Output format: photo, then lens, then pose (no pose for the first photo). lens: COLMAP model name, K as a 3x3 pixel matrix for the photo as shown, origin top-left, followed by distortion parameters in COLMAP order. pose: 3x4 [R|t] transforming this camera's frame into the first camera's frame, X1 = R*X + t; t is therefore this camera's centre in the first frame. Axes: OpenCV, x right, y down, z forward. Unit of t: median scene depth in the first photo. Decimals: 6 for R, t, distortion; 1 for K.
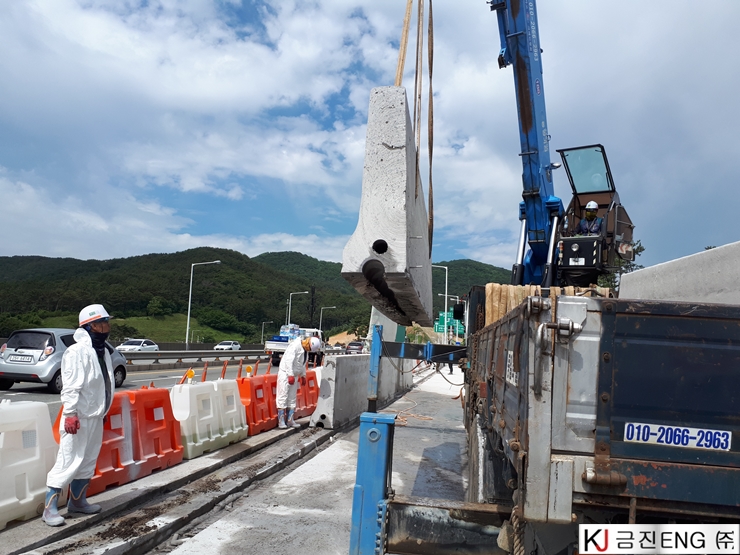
lens RADIAL K [[590.0, 0, 381.9], [0, 590.0, 280.8], [0, 0, 1]] dist [0.076162, -0.116427]
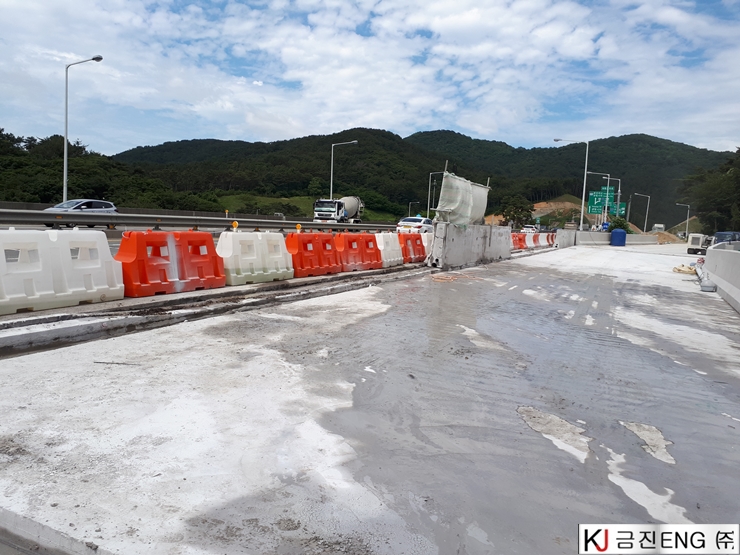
lens RADIAL K [[587.4, 0, 370.0], [0, 587.4, 277.5], [0, 0, 1]] dist [0.101458, -0.168278]
pose [[0.962245, 0.042519, -0.268842, 0.610289], [0.010299, 0.981327, 0.192069, 0.046509], [0.271988, -0.187586, 0.943840, -0.318071]]
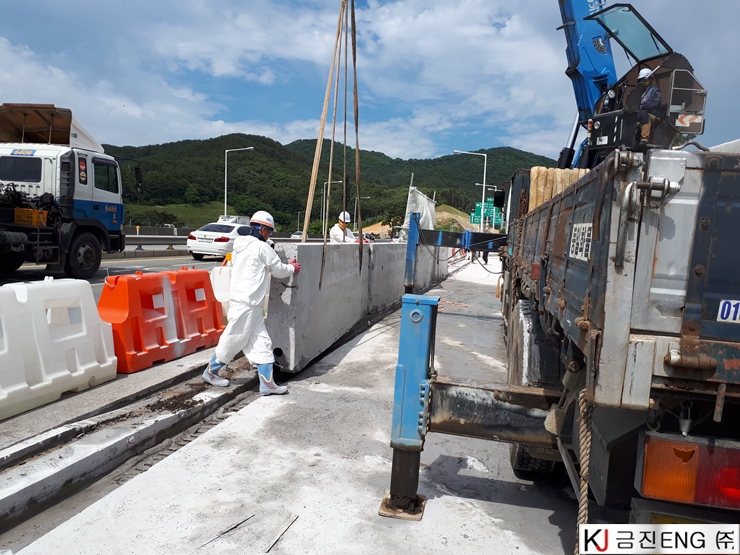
lens RADIAL K [[590.0, 0, 381.9], [0, 590.0, 280.8], [0, 0, 1]] dist [0.076162, -0.116427]
pose [[0.998267, 0.016490, -0.056490, -0.009901], [-0.005846, 0.982978, 0.183632, 0.019890], [0.058556, -0.182983, 0.981371, 0.048301]]
